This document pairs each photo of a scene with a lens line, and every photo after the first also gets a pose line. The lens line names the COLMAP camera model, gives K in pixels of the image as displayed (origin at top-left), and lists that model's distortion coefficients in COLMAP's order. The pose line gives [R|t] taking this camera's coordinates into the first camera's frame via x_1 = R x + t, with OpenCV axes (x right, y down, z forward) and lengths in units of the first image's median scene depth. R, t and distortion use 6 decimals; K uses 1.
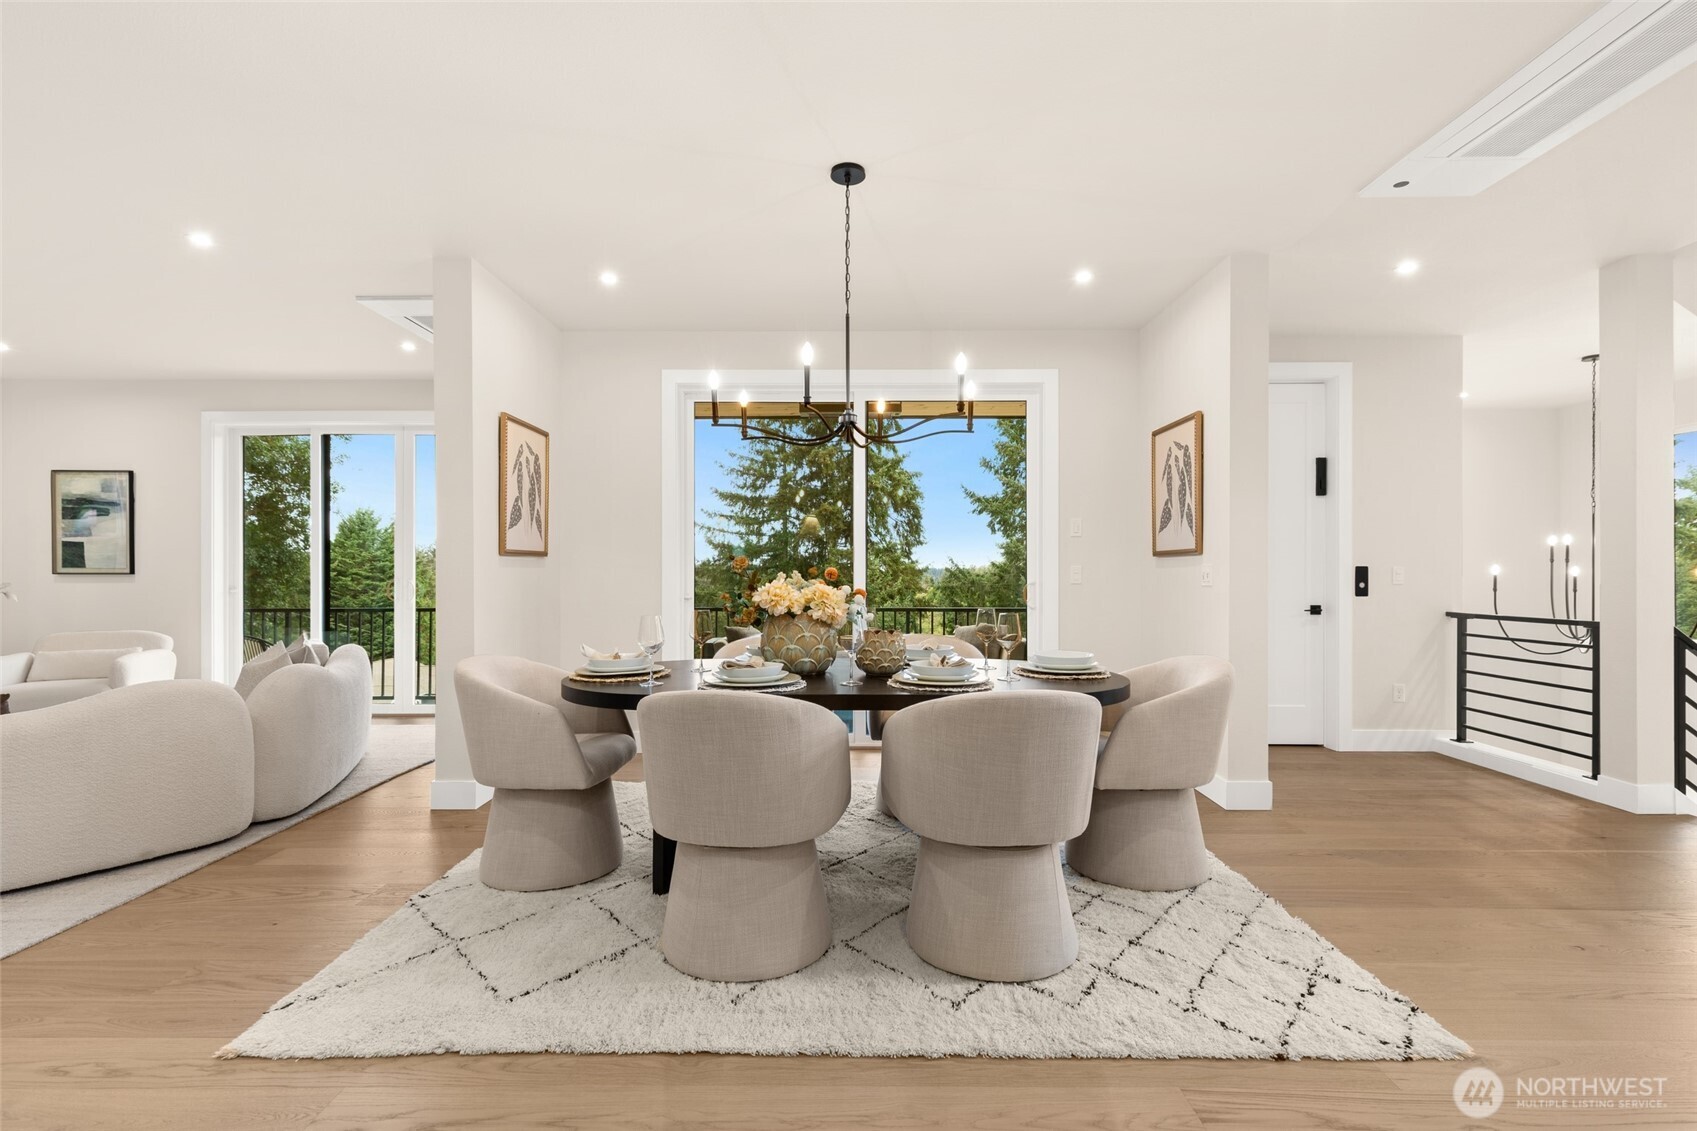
lens RADIAL K [[779.3, 0, 846.5], [0, 779.3, 565.6], [0, 0, 1]] dist [0.009871, -0.000375]
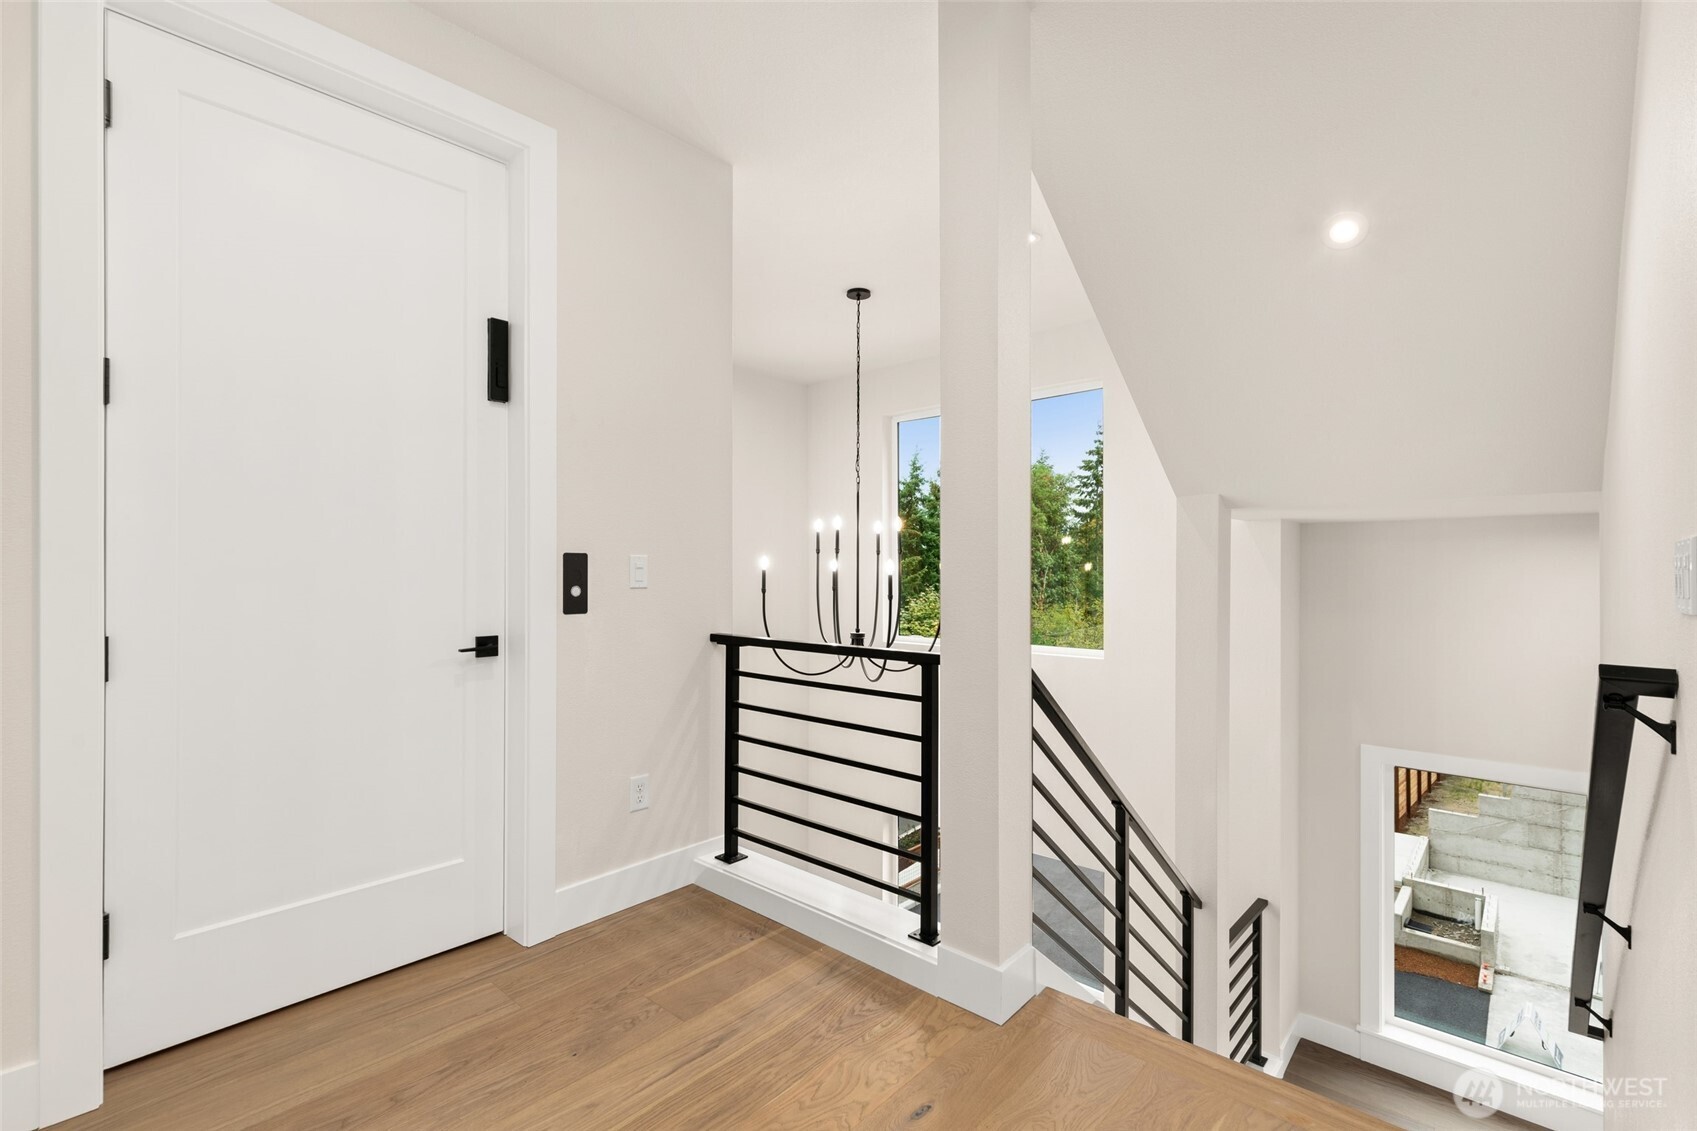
lens RADIAL K [[779.3, 0, 848.2], [0, 779.3, 568.3], [0, 0, 1]] dist [0.009871, -0.000375]
pose [[0.672546, -0.002764, 0.740050, 0.412316], [-0.003060, 0.999974, 0.006515, 0.006788], [-0.740049, -0.006646, 0.672520, 0.544515]]
